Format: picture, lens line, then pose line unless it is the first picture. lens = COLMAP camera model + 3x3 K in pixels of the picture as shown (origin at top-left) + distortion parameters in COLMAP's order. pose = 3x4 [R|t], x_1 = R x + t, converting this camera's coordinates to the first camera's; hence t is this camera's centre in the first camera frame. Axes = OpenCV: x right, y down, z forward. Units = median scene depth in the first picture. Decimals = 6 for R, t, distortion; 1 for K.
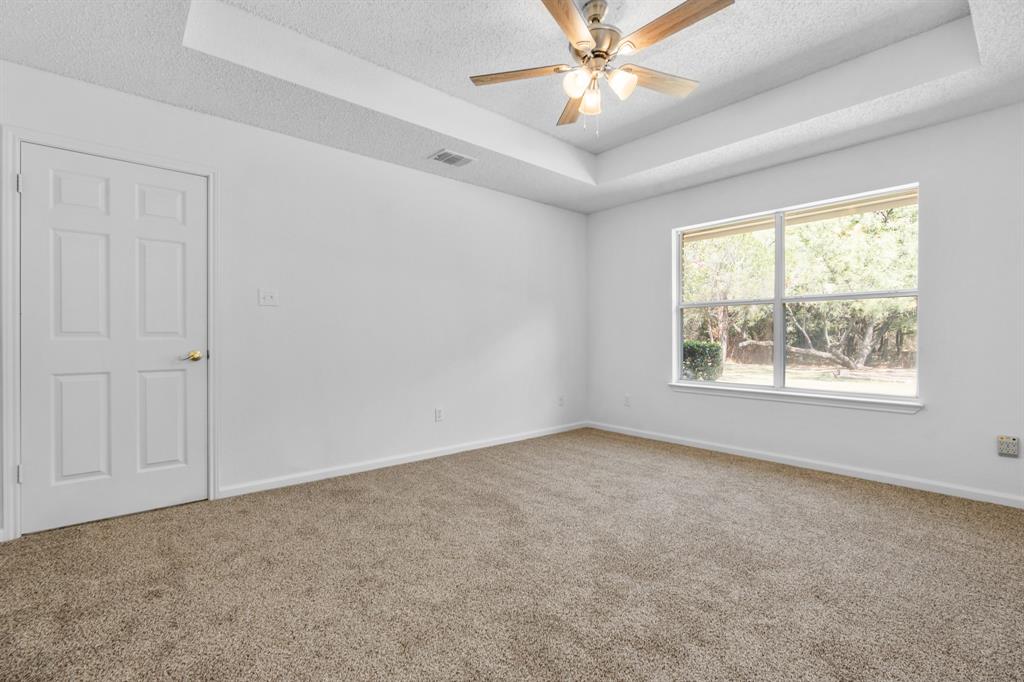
lens RADIAL K [[469.5, 0, 519.6], [0, 469.5, 342.3], [0, 0, 1]] dist [-0.003511, -0.001286]
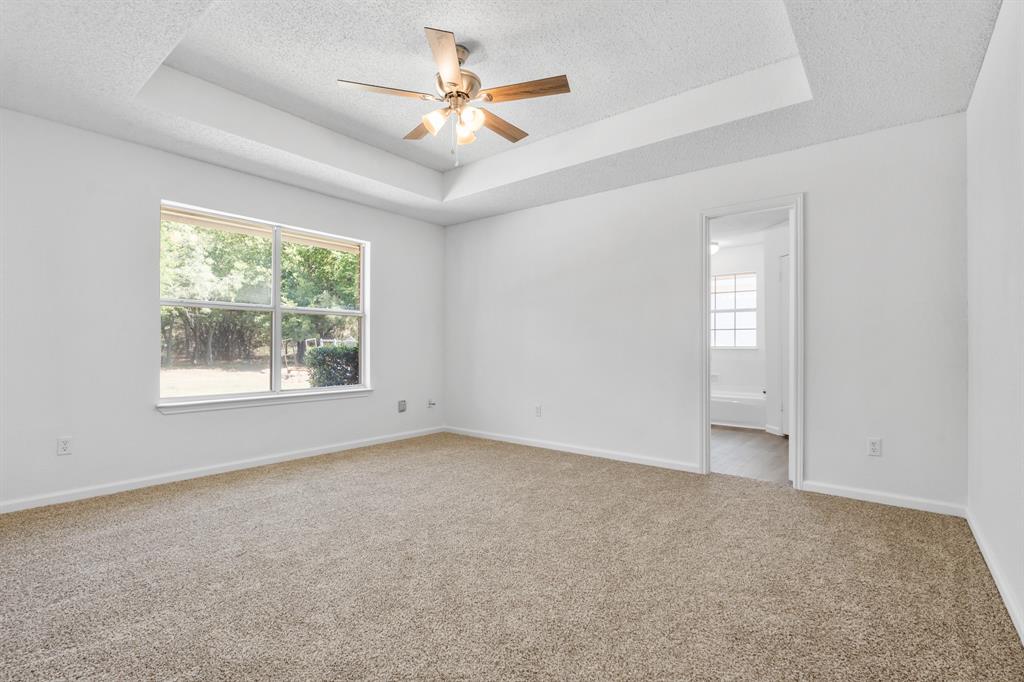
lens RADIAL K [[469.5, 0, 517.4], [0, 469.5, 342.0], [0, 0, 1]] dist [-0.003511, -0.001286]
pose [[-0.186457, 0.003903, 0.982455, -0.609767], [-0.002358, 0.999987, -0.004420, -0.011722], [-0.982460, -0.003141, -0.186445, 0.682177]]
